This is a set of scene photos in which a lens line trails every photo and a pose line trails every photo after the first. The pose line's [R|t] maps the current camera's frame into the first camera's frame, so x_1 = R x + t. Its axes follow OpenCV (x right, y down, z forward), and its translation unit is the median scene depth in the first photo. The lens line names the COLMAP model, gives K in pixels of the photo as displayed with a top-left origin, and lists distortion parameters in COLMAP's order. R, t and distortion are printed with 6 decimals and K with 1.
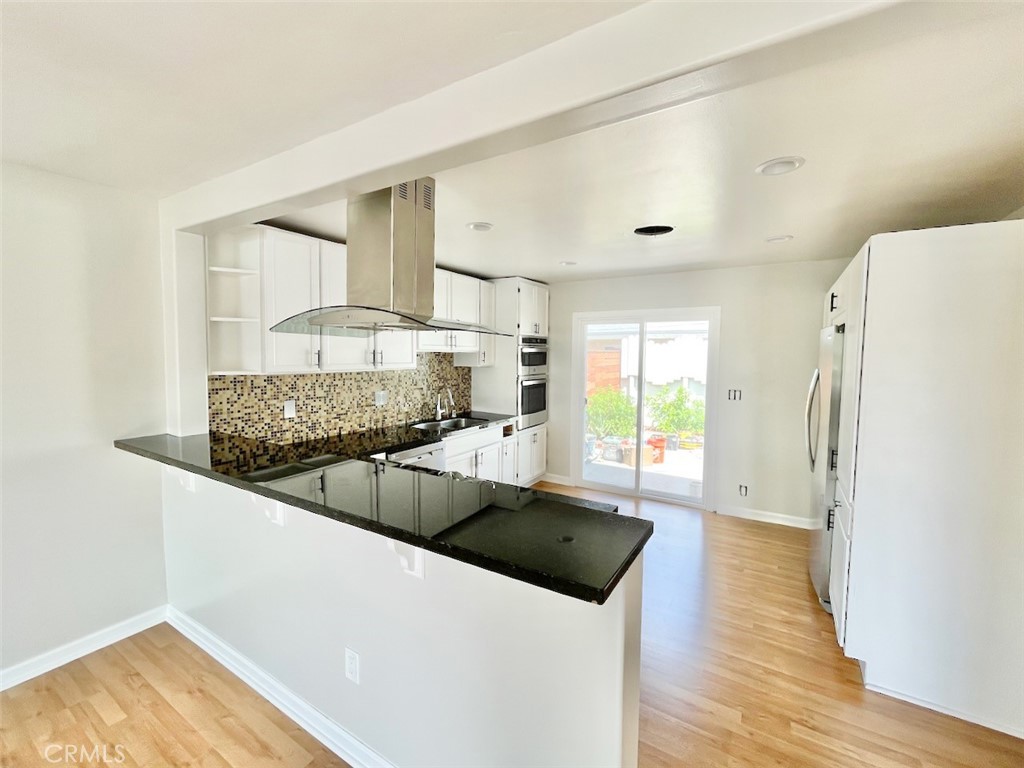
lens RADIAL K [[412.1, 0, 512.0], [0, 412.1, 384.0], [0, 0, 1]] dist [0.000259, -0.000005]
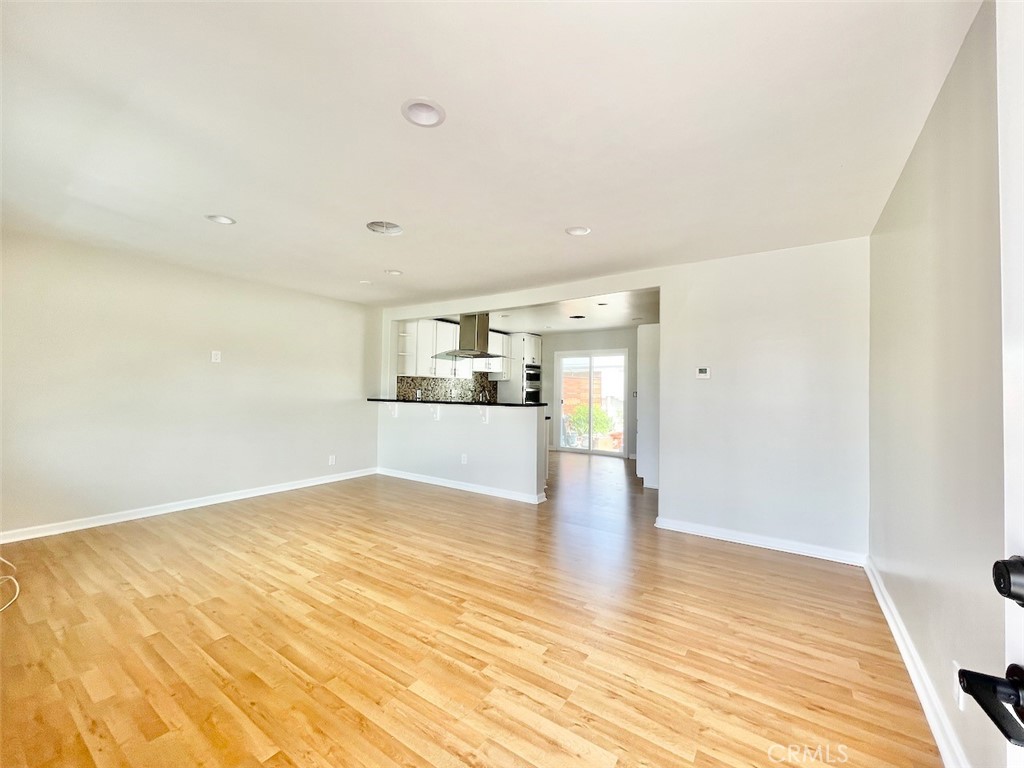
lens RADIAL K [[412.1, 0, 512.0], [0, 412.1, 384.0], [0, 0, 1]] dist [0.000259, -0.000005]
pose [[0.999145, 0.006445, -0.040827, 0.039713], [-0.010141, 0.995801, -0.090976, 0.141996], [0.040070, 0.091313, 0.995016, -0.835308]]
